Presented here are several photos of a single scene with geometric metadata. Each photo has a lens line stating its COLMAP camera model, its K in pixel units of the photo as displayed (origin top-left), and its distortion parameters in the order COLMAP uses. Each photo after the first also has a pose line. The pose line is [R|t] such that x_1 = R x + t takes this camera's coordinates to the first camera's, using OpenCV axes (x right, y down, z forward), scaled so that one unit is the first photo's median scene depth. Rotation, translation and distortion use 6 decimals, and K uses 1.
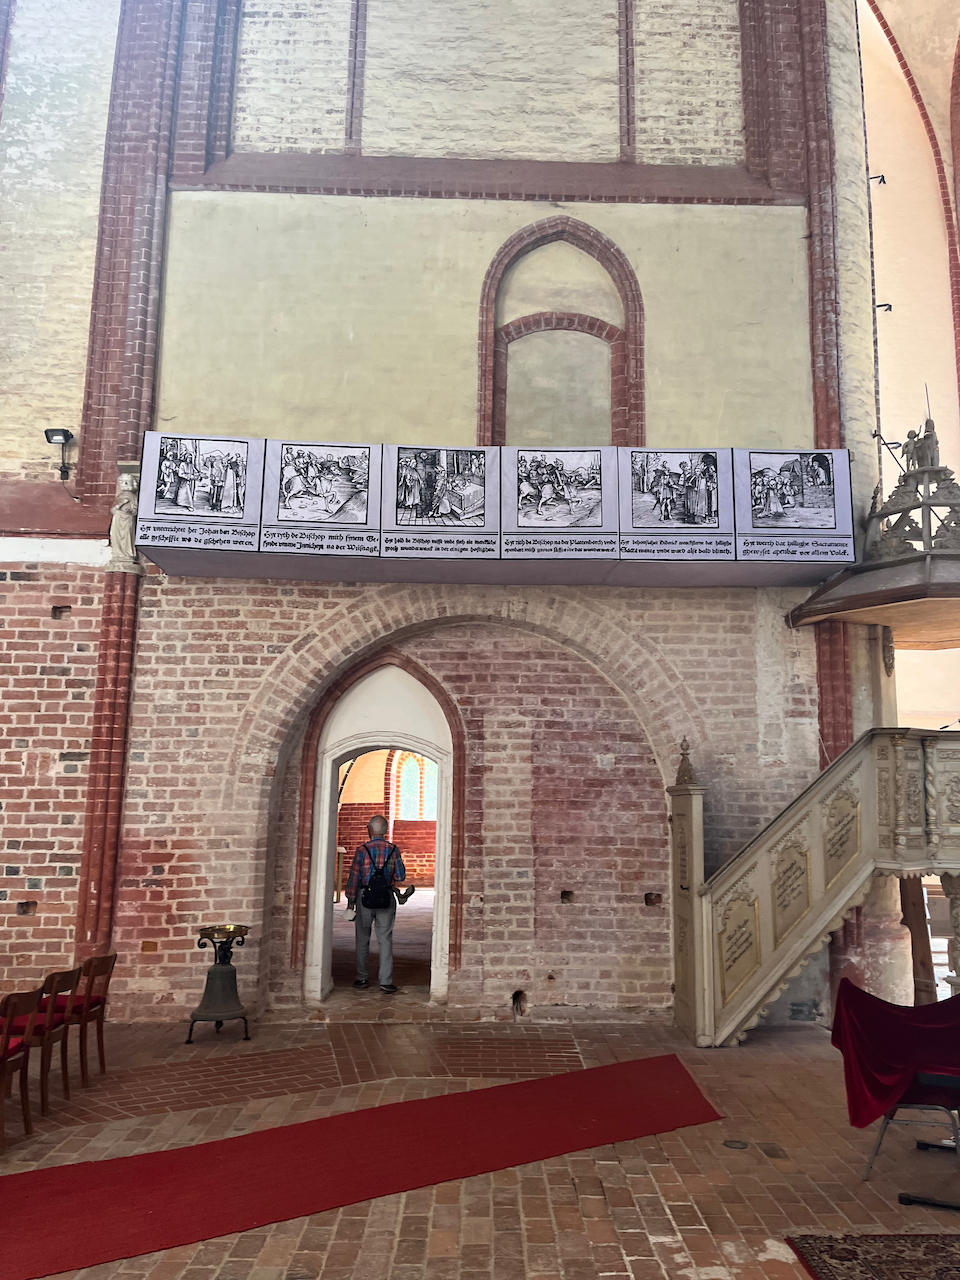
lens RADIAL K [[979.5, 0, 480.0], [0, 979.5, 637.8], [0, 0, 1]] dist [0.006849, 0.000560]
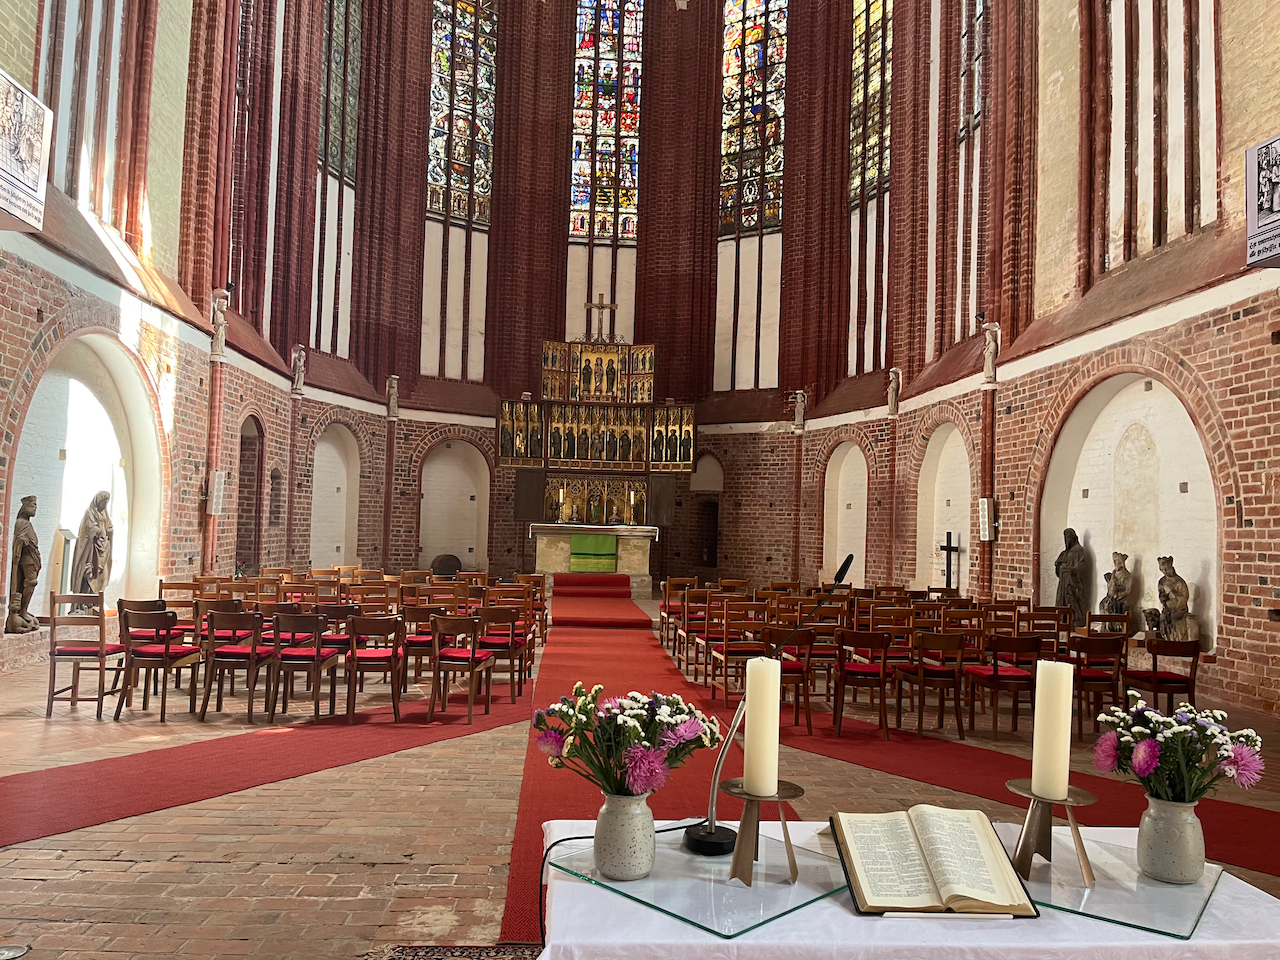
lens RADIAL K [[979.5, 0, 638.6], [0, 979.5, 481.6], [0, 0, 1]] dist [0.006849, 0.000560]
pose [[0.056190, -0.060911, -0.996560, 0.574320], [0.144716, 0.988094, -0.052234, 0.083632], [0.987877, -0.141283, 0.064336, 0.254846]]
